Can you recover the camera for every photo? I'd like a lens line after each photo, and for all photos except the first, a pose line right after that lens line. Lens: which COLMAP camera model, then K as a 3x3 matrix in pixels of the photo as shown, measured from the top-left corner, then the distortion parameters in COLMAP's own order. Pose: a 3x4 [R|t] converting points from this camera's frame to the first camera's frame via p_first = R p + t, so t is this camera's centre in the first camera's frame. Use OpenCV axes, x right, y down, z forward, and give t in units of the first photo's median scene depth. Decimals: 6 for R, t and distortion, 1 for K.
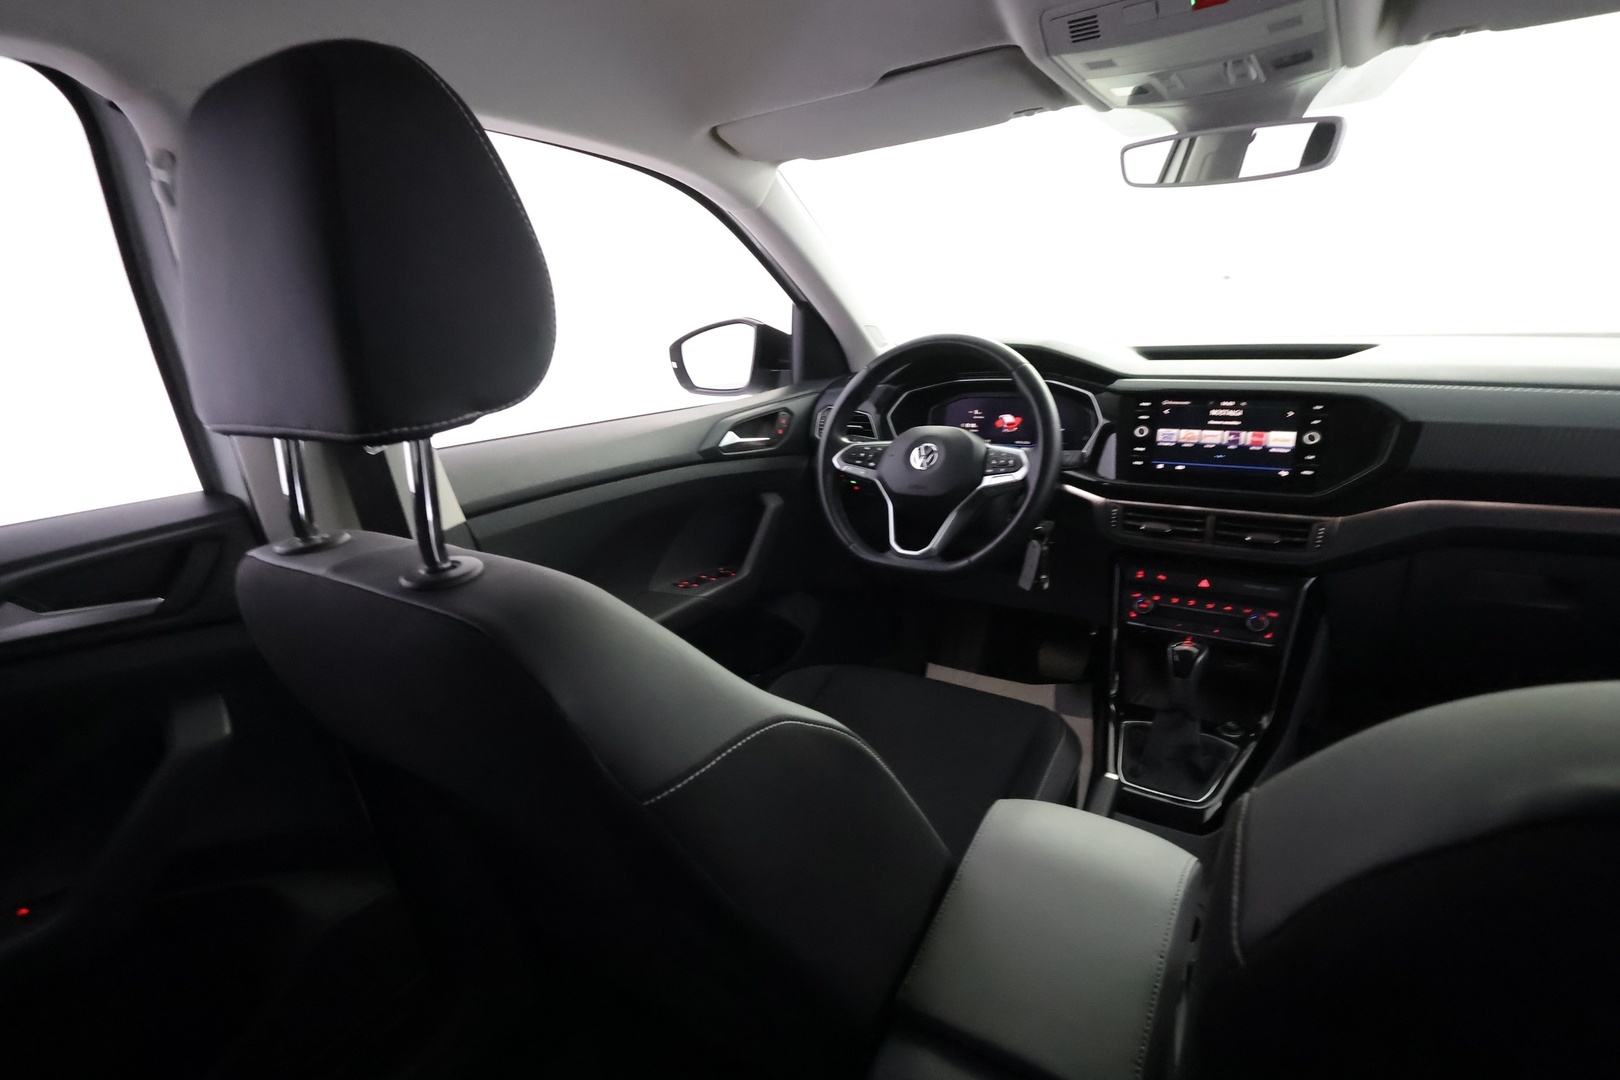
lens RADIAL K [[776.3, 0, 812.5], [0, 776.3, 531.5], [0, 0, 1]] dist [0.000855, 0.000388]
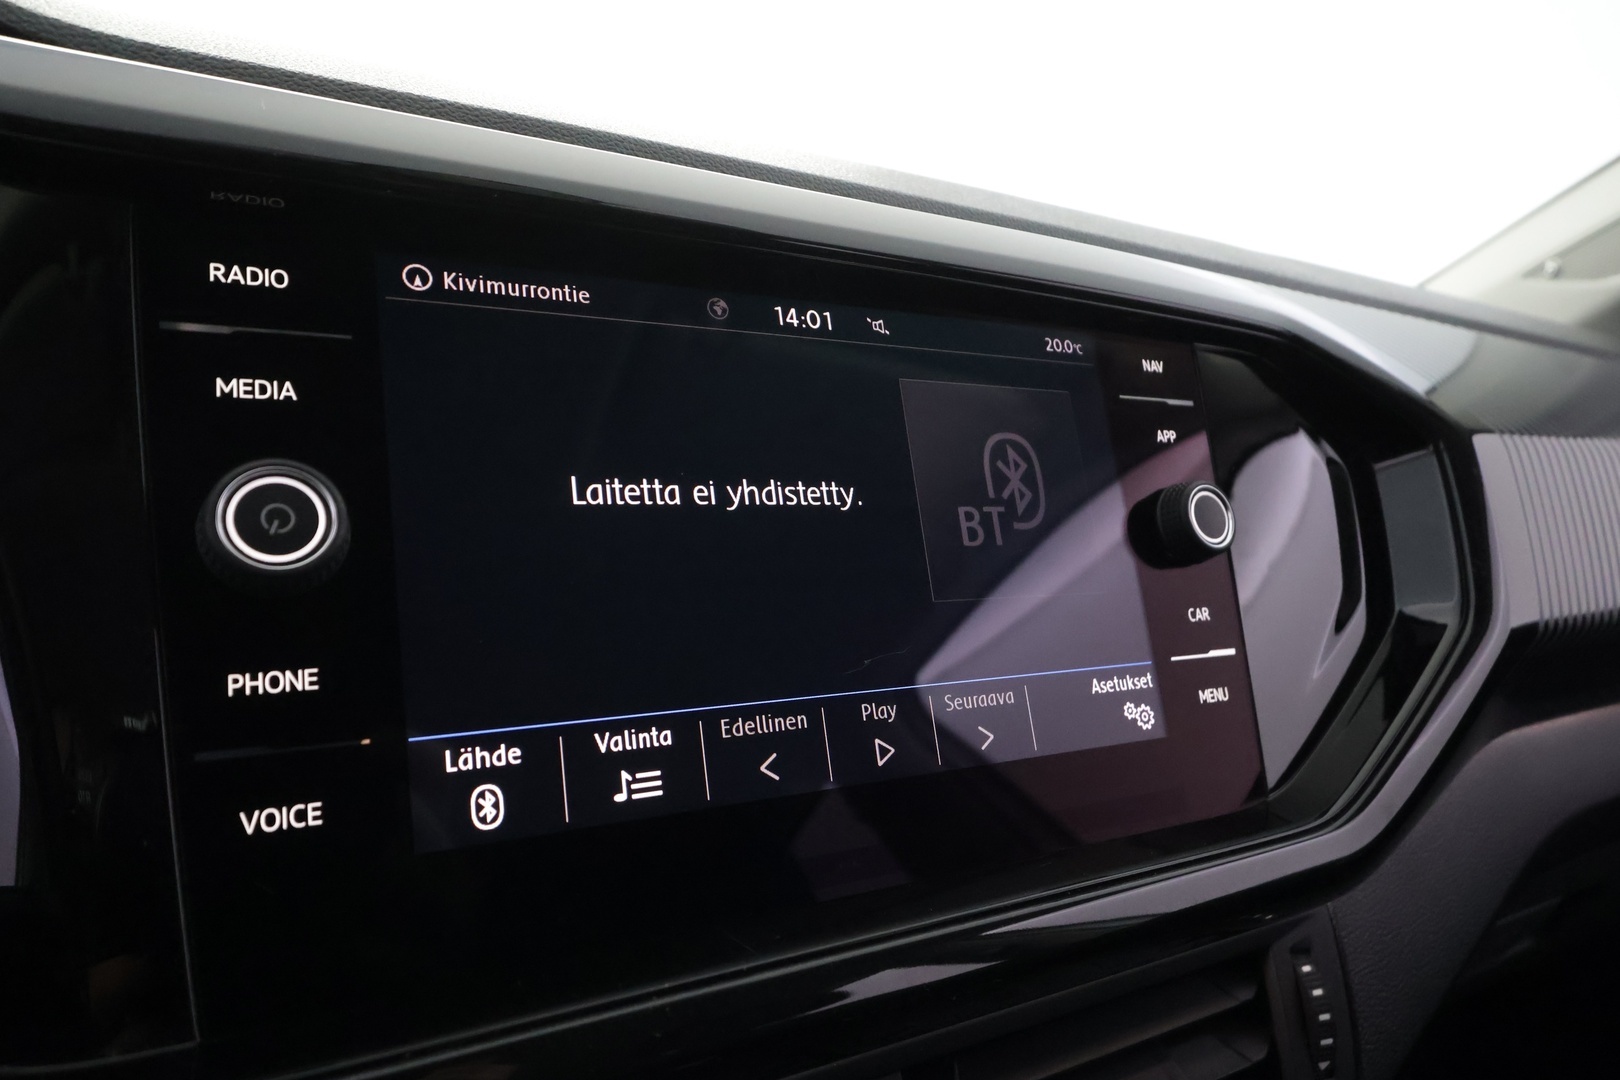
lens RADIAL K [[1044.7, 0, 774.3], [0, 1044.7, 588.1], [0, 0, 1]] dist [0.004178, 0.005071]
pose [[0.451281, -0.098857, 0.886890, 0.335816], [0.144062, 0.988880, 0.036921, -0.118529], [-0.880677, 0.111105, 0.460504, 0.902205]]
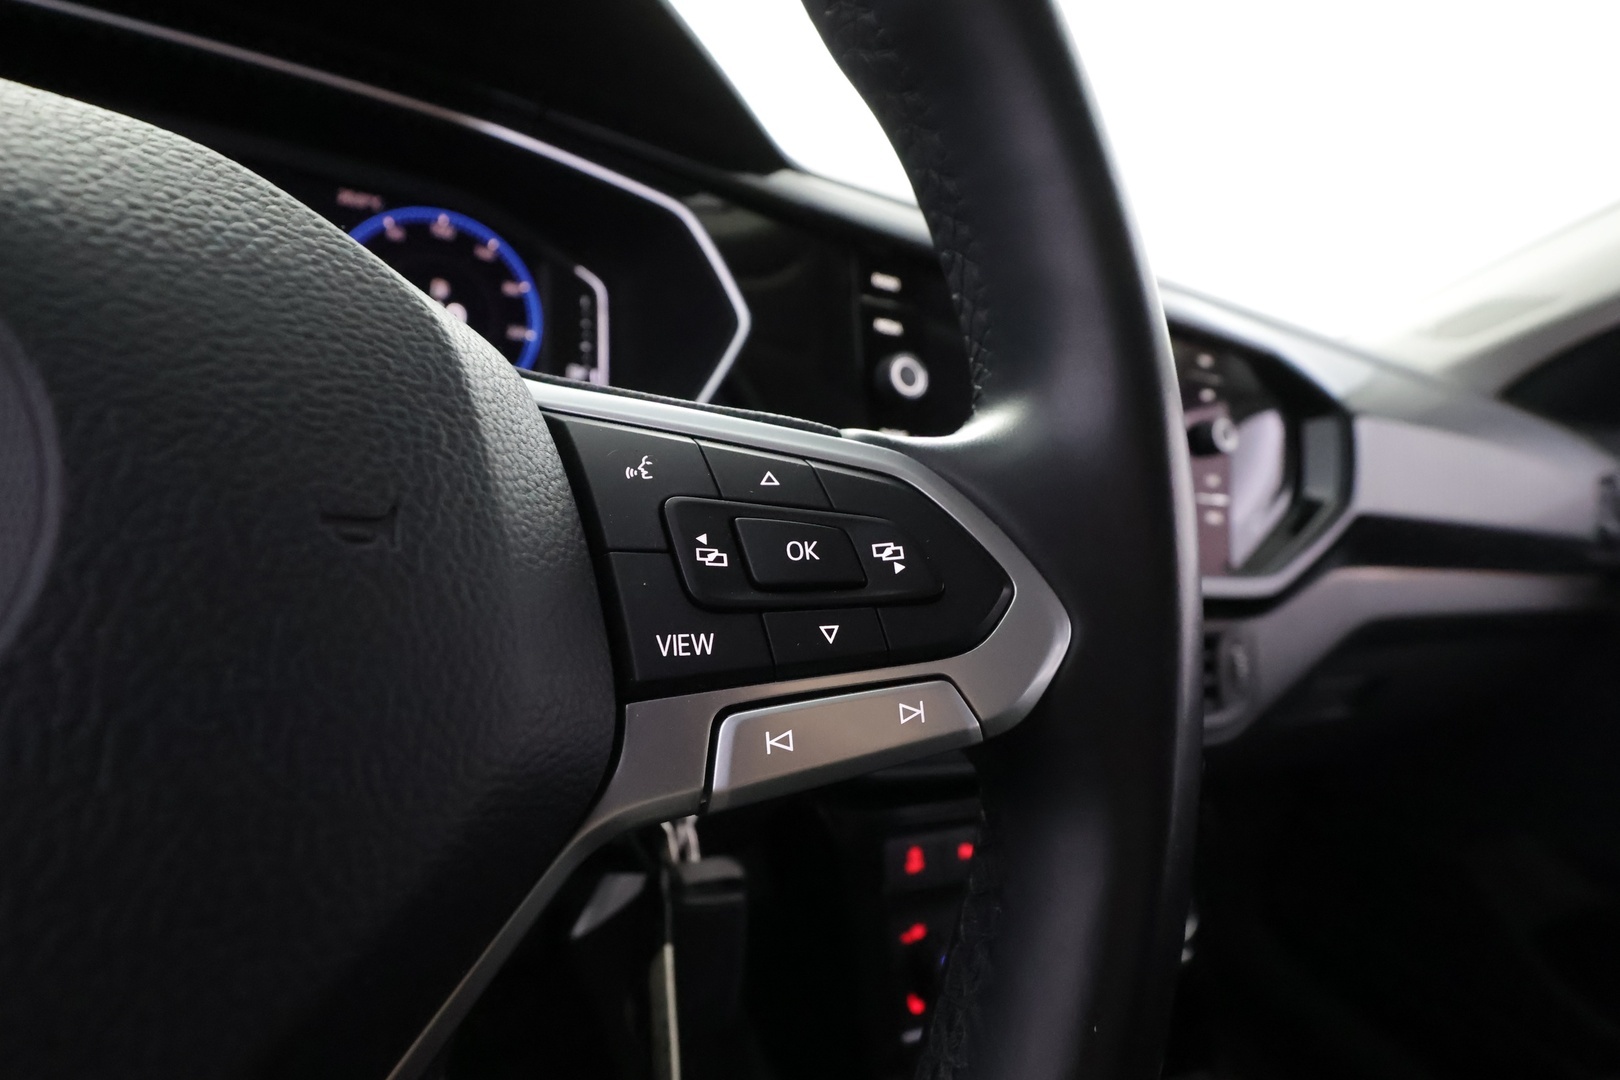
lens RADIAL K [[796.8, 0, 806.6], [0, 796.8, 538.8], [0, 0, 1]] dist [0.000640, 0.000816]
pose [[0.474233, -0.084002, 0.876383, 0.144870], [0.019567, 0.996198, 0.084898, -0.097814], [-0.880182, -0.023114, 0.474074, 0.917828]]
